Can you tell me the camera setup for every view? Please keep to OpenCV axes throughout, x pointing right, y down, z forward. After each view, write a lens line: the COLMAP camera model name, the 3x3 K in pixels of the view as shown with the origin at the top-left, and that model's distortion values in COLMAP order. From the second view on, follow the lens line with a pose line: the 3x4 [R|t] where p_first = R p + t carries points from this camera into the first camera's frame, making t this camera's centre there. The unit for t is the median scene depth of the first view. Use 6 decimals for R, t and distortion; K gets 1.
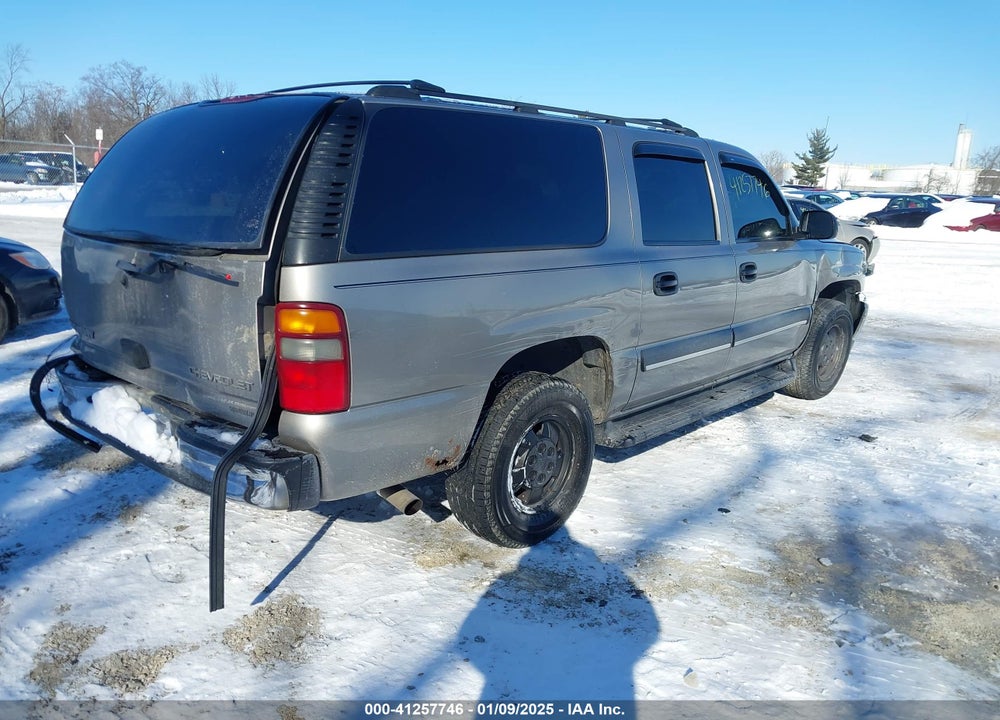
lens RADIAL K [[776.0, 0, 493.7], [0, 776.0, 365.2], [0, 0, 1]] dist [0.048193, -0.068996]
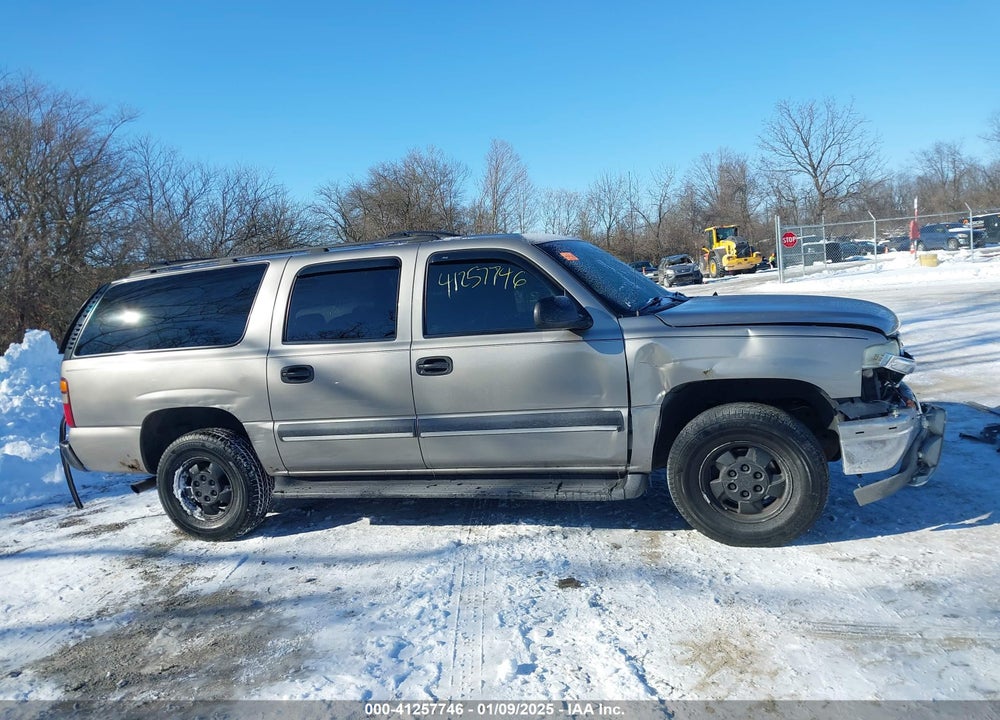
lens RADIAL K [[776.0, 0, 491.9], [0, 776.0, 354.1], [0, 0, 1]] dist [0.048193, -0.068996]
pose [[0.393474, 0.012199, -0.919255, 1.495110], [-0.095219, 0.995075, -0.027552, -0.132149], [0.914391, 0.098371, 0.392697, 0.781921]]
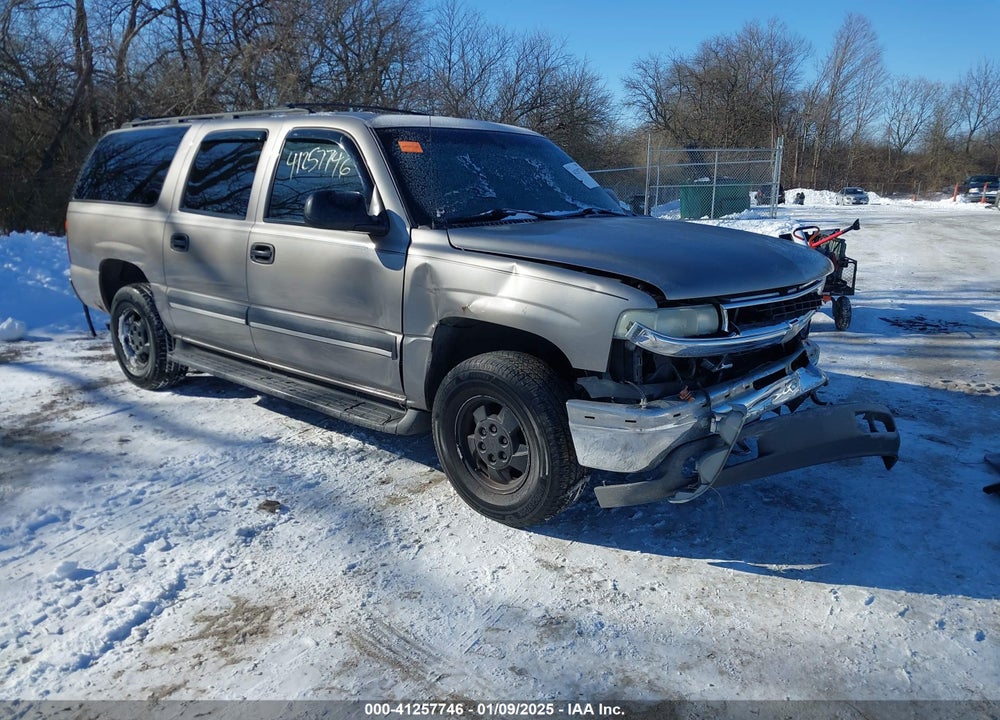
lens RADIAL K [[776.0, 0, 504.3], [0, 776.0, 358.4], [0, 0, 1]] dist [0.048193, -0.068996]
pose [[0.016802, 0.192593, -0.981135, 1.499436], [-0.232110, 0.955218, 0.183531, -0.279263], [0.972544, 0.224647, 0.060752, 1.467241]]
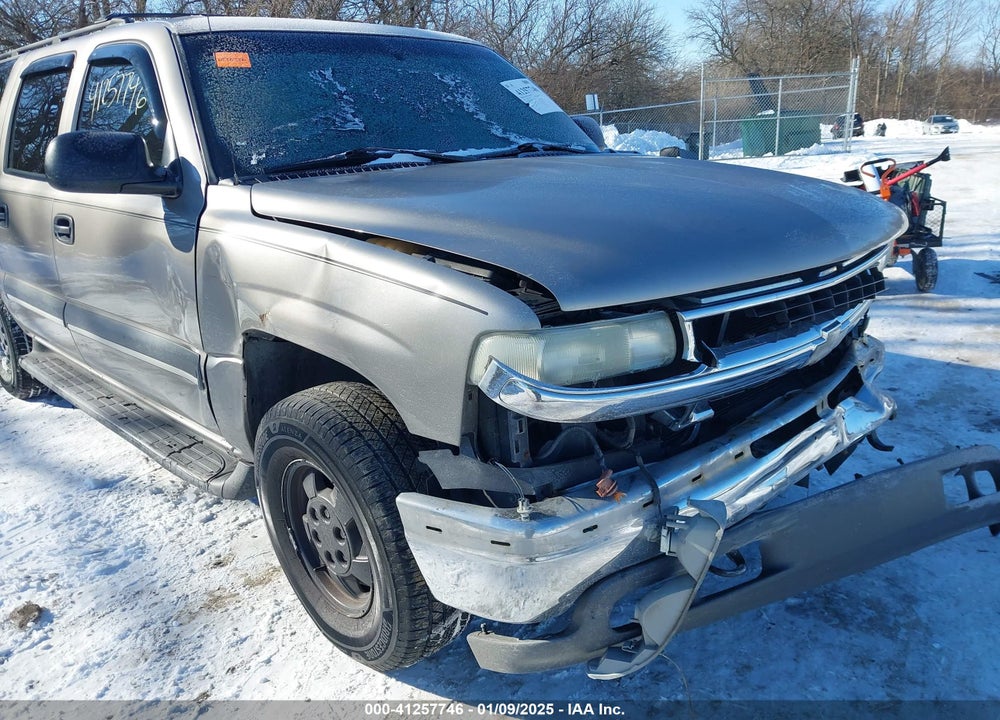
lens RADIAL K [[776.0, 0, 501.1], [0, 776.0, 361.3], [0, 0, 1]] dist [0.048193, -0.068996]
pose [[-0.066137, 0.257519, -0.964007, 1.139906], [-0.191068, 0.944976, 0.265543, -0.304156], [0.979346, 0.201753, -0.013294, 1.630639]]
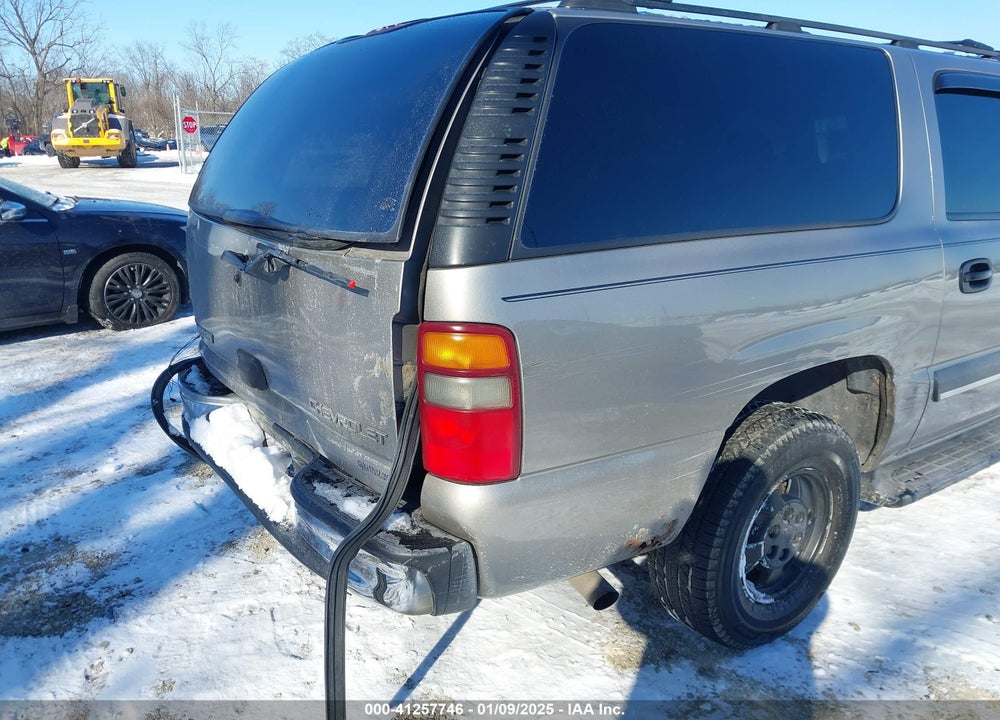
lens RADIAL K [[776.0, 0, 495.6], [0, 776.0, 364.8], [0, 0, 1]] dist [0.048193, -0.068996]
pose [[0.976740, 0.034398, -0.211648, -0.058629], [-0.024436, 0.998475, 0.049508, -0.064066], [0.213028, -0.043184, 0.976091, 0.293196]]
